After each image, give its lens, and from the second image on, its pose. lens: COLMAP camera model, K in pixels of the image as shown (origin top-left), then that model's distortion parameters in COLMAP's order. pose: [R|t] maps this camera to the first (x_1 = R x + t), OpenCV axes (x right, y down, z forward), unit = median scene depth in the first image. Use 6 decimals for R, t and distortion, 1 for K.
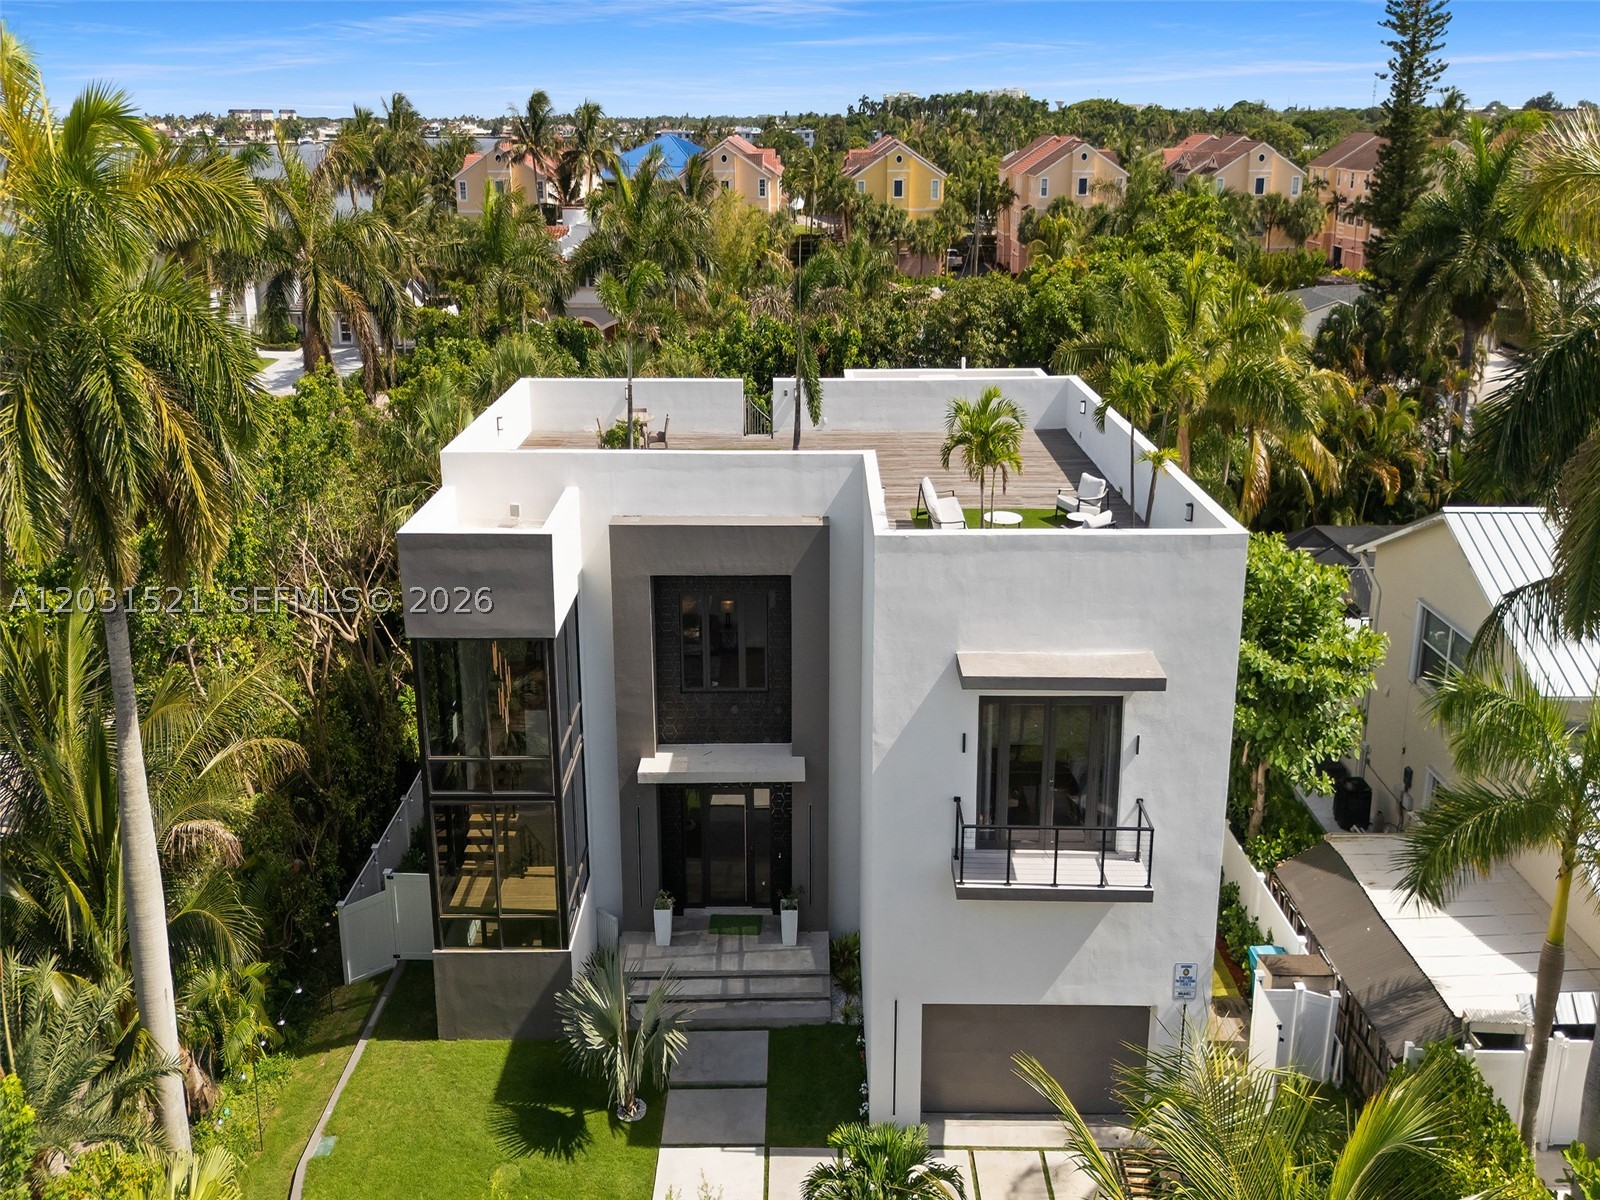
lens RADIAL K [[1120.6, 0, 796.9], [0, 1120.6, 590.6], [0, 0, 1]] dist [0.035421, -0.015127]
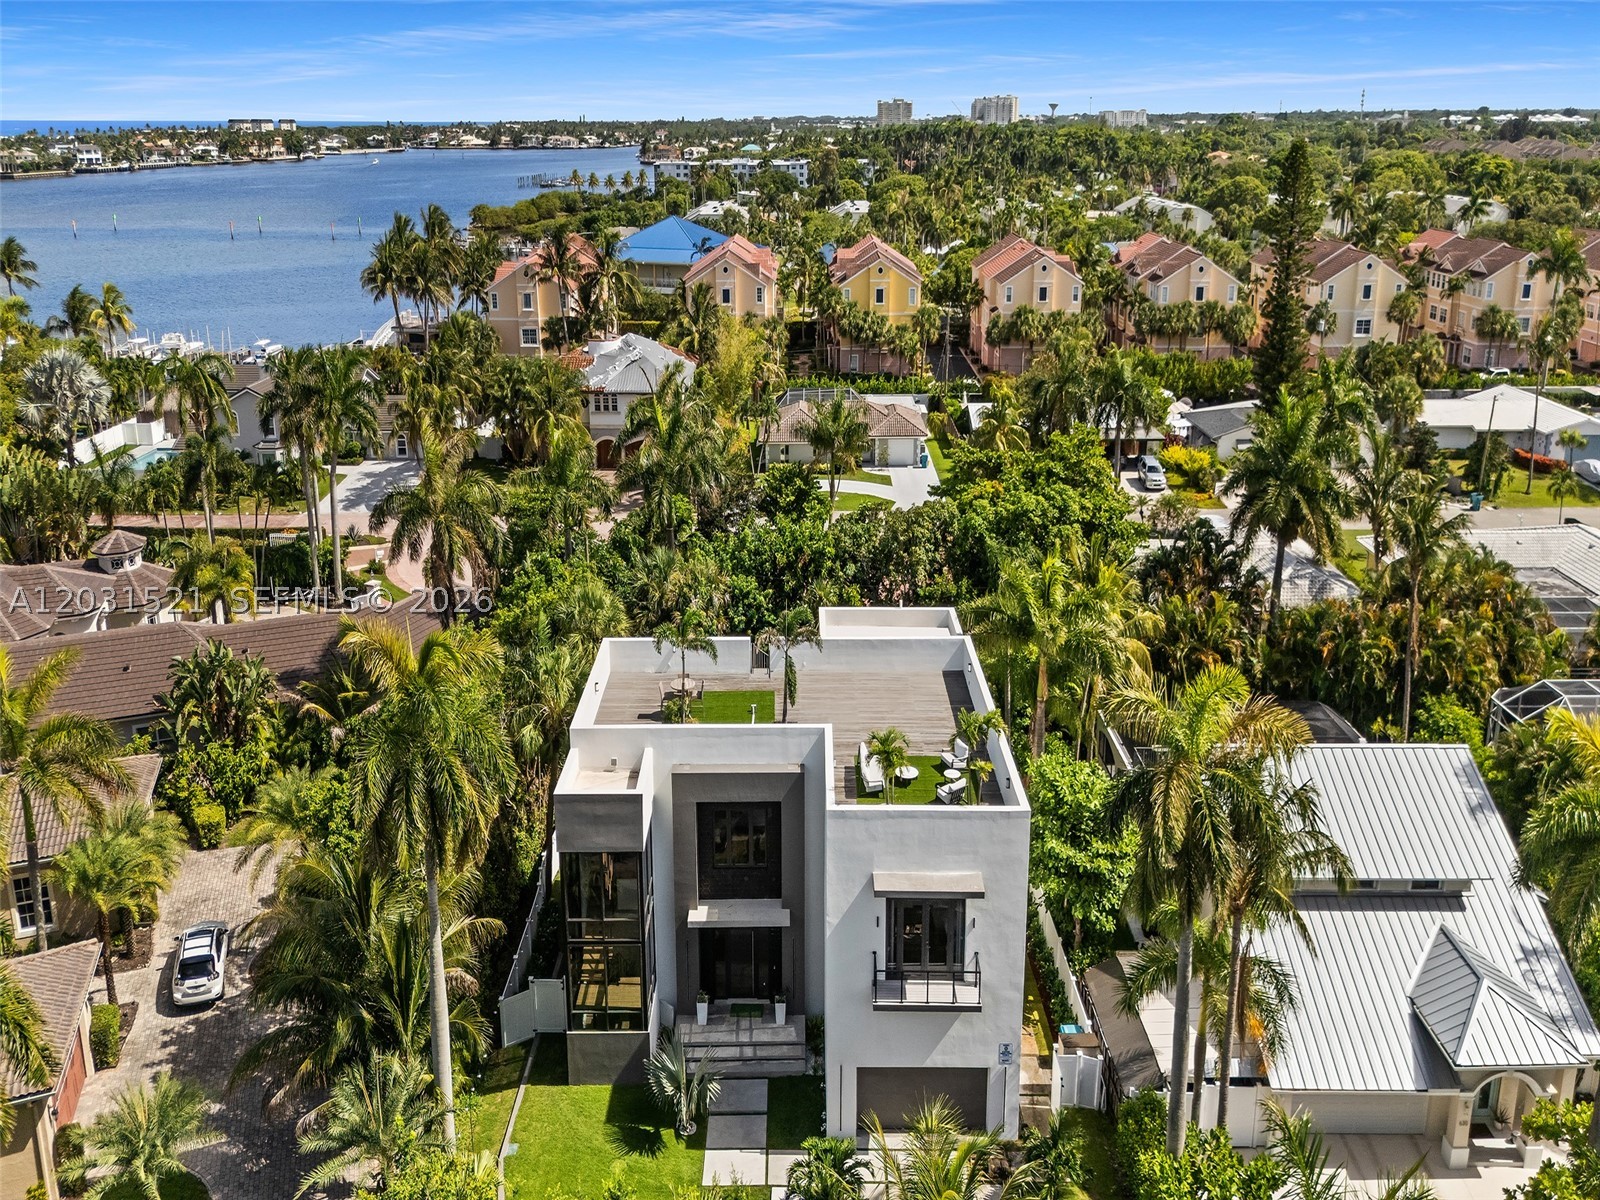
lens RADIAL K [[1120.6, 0, 795.6], [0, 1120.6, 589.0], [0, 0, 1]] dist [0.035421, -0.015127]
pose [[0.999995, -0.002130, 0.002135, 0.013410], [0.002131, 0.999998, -0.000567, -0.325624], [-0.002133, 0.000572, 0.999998, -0.652004]]
